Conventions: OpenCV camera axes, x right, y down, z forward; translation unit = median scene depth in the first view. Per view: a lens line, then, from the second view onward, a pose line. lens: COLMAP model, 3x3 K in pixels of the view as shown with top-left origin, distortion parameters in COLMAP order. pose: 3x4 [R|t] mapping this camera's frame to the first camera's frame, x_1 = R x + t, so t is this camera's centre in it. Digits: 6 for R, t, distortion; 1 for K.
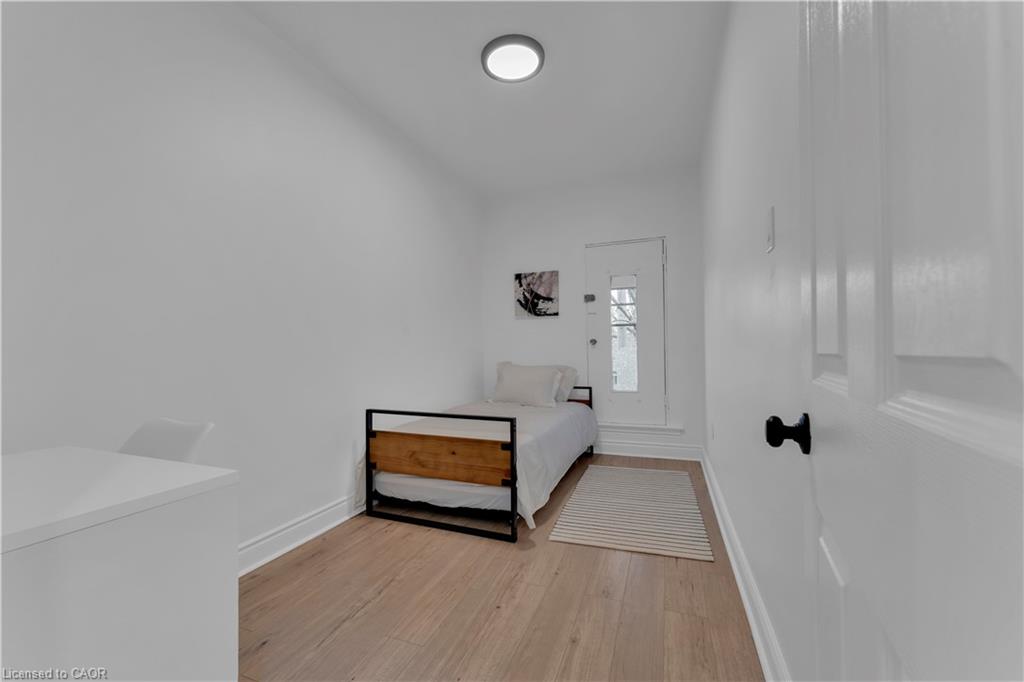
lens RADIAL K [[421.3, 0, 514.0], [0, 421.3, 345.4], [0, 0, 1]] dist [0.002482, 0.000055]
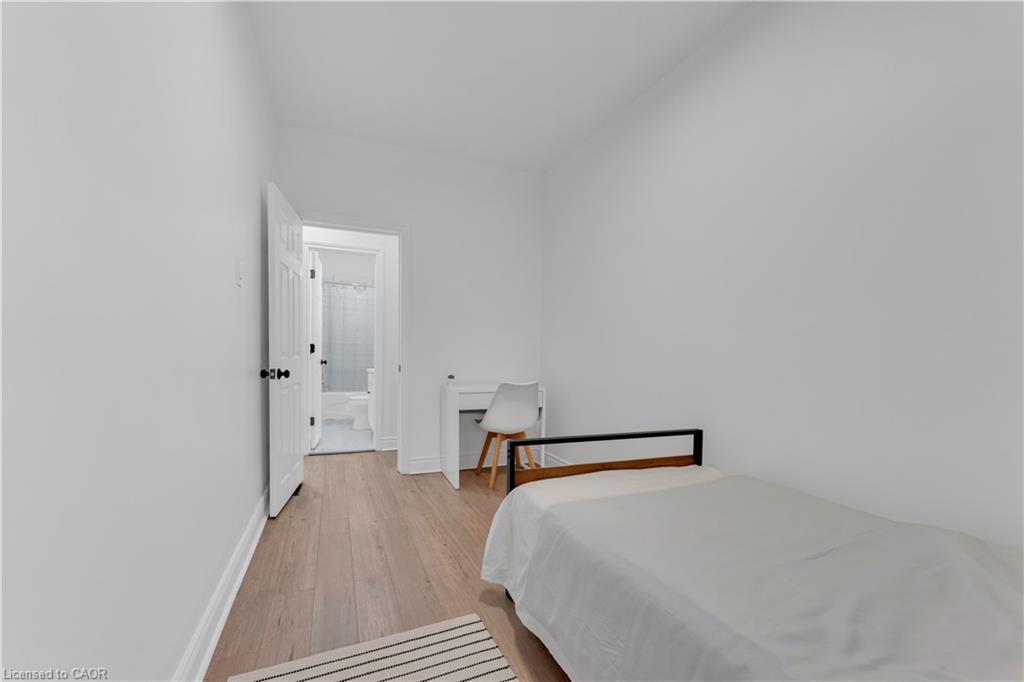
lens RADIAL K [[421.3, 0, 514.0], [0, 421.3, 345.4], [0, 0, 1]] dist [0.002482, 0.000055]
pose [[-0.728988, -0.002241, -0.684523, 0.743438], [0.007410, 0.999910, -0.011165, 0.007385], [0.684487, -0.013212, -0.728906, 2.201882]]
